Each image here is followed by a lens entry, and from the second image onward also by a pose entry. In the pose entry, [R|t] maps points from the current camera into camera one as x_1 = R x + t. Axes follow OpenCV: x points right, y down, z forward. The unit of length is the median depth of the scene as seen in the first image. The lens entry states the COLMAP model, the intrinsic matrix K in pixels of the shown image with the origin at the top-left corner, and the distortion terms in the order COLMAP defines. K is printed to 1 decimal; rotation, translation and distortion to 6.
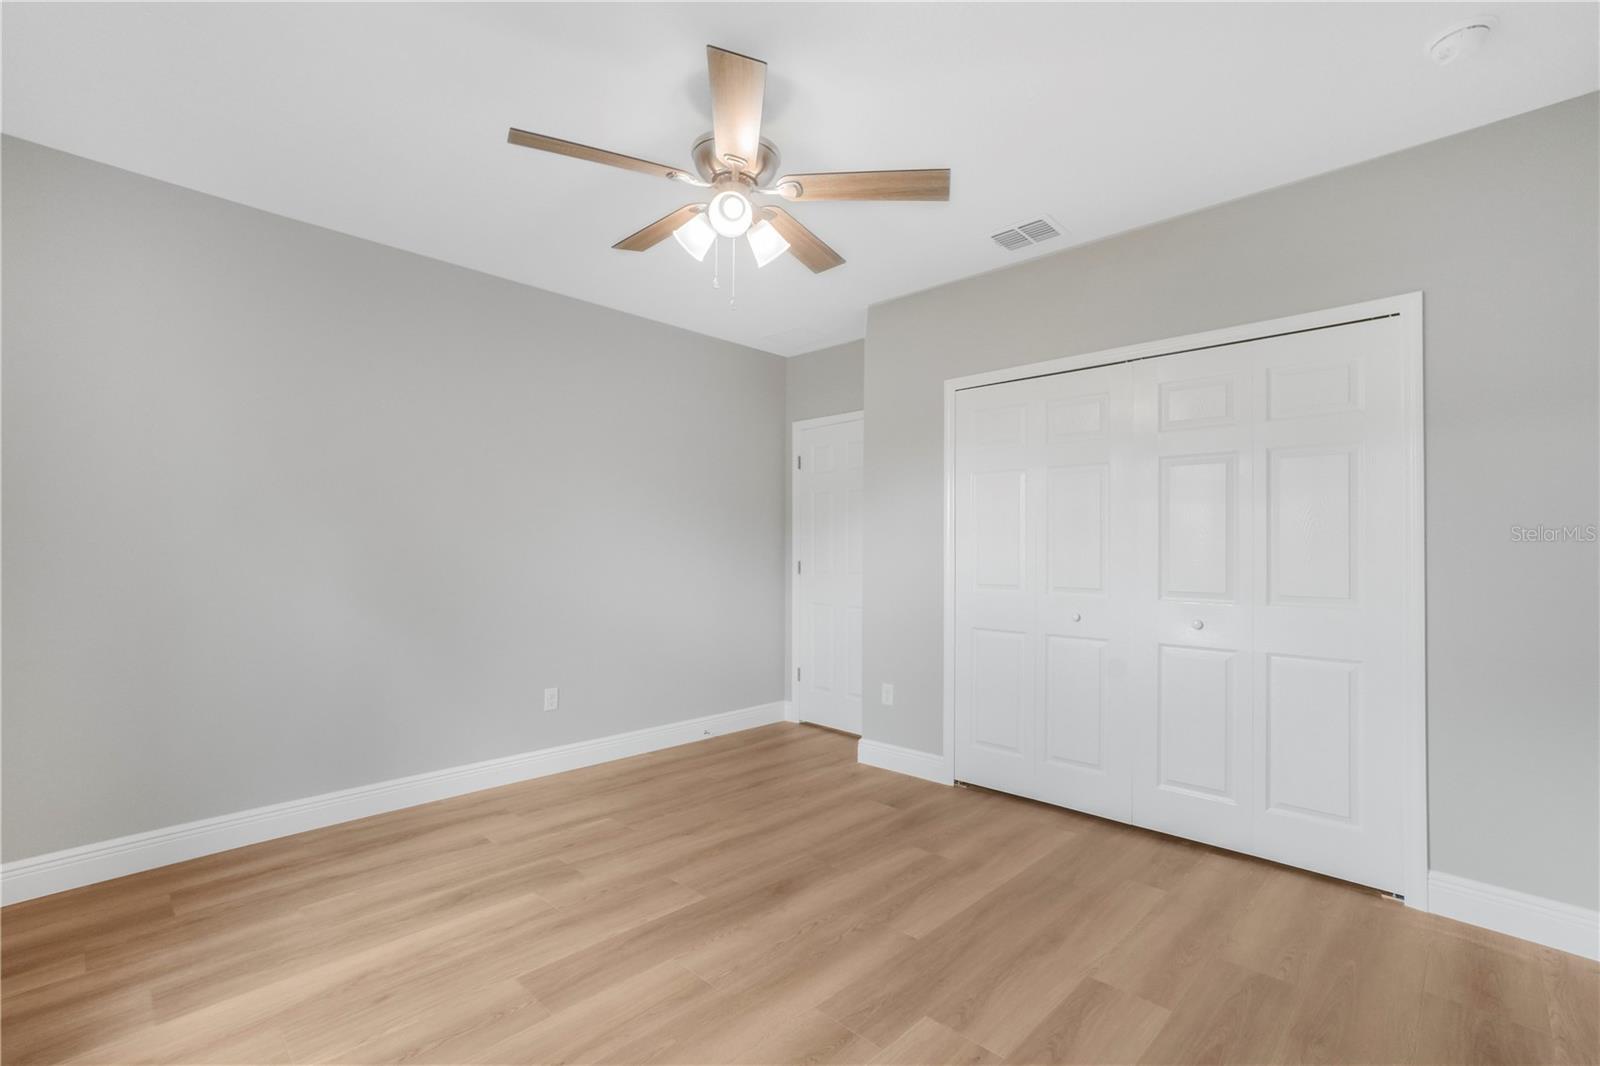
lens RADIAL K [[728.0, 0, 796.4], [0, 728.0, 539.3], [0, 0, 1]] dist [-0.039590, 0.000274]
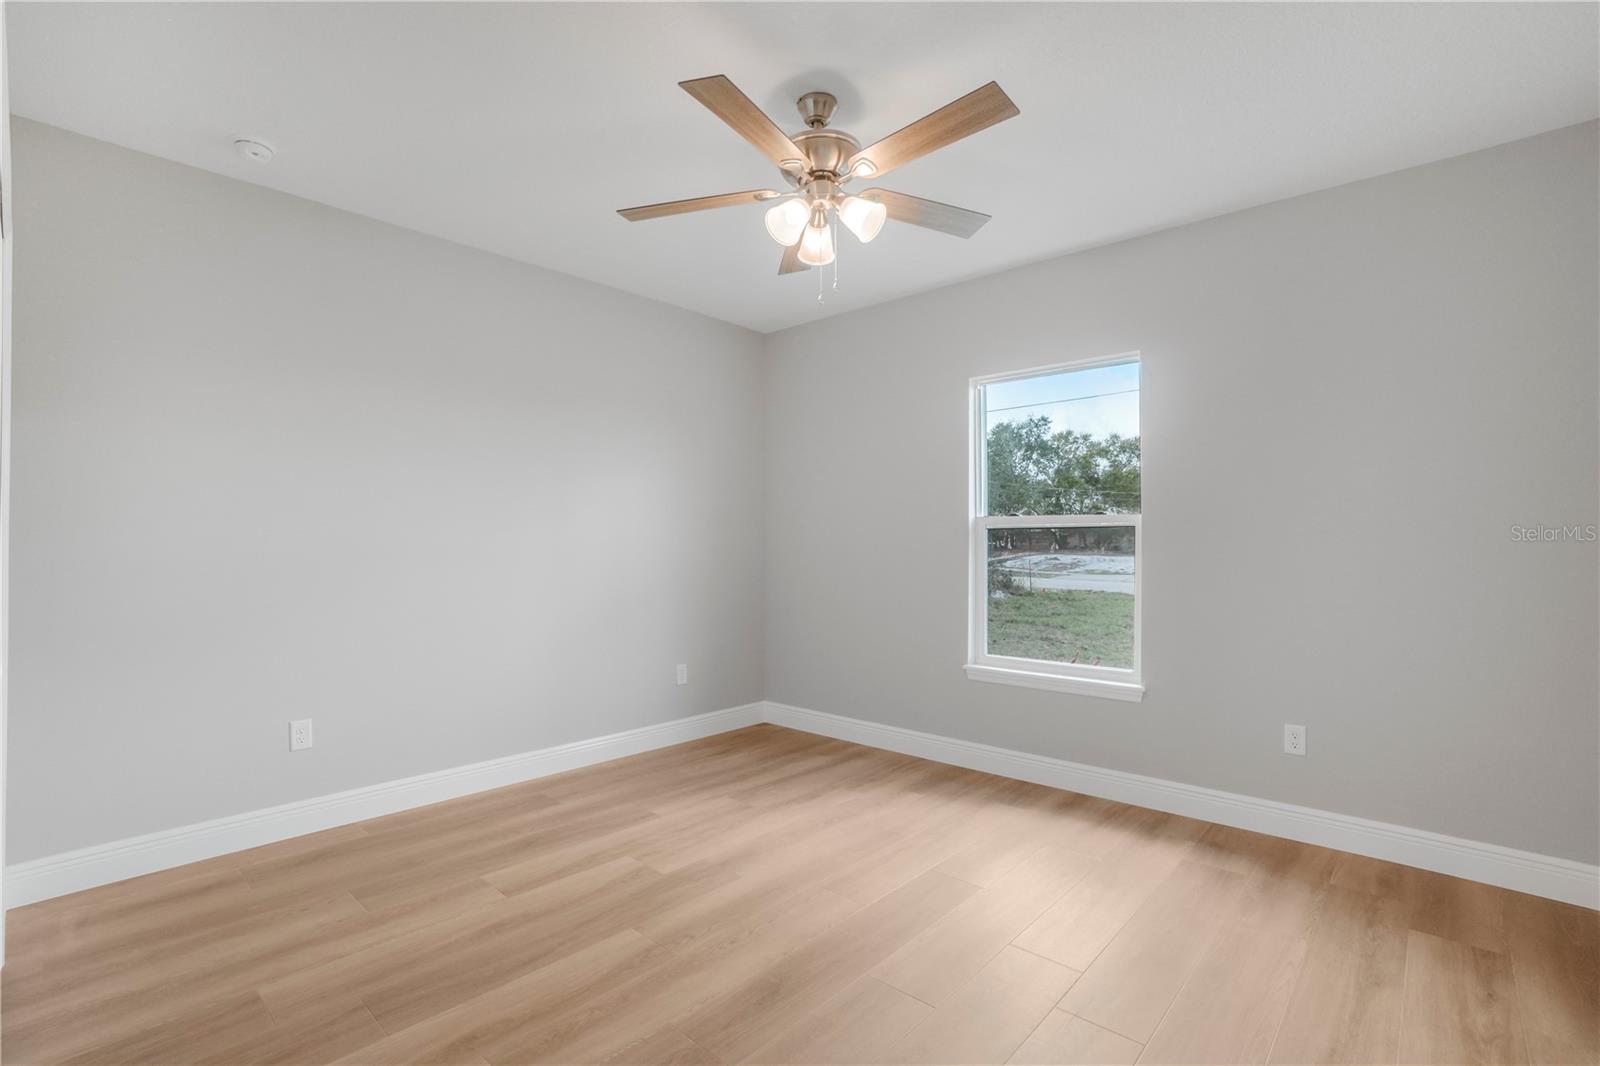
lens RADIAL K [[728.0, 0, 796.4], [0, 728.0, 539.3], [0, 0, 1]] dist [-0.039590, 0.000274]
pose [[-0.999186, -0.006283, -0.039842, -0.016606], [-0.005605, 0.999838, -0.017090, 0.033063], [0.039943, -0.016852, -0.999060, 2.046738]]
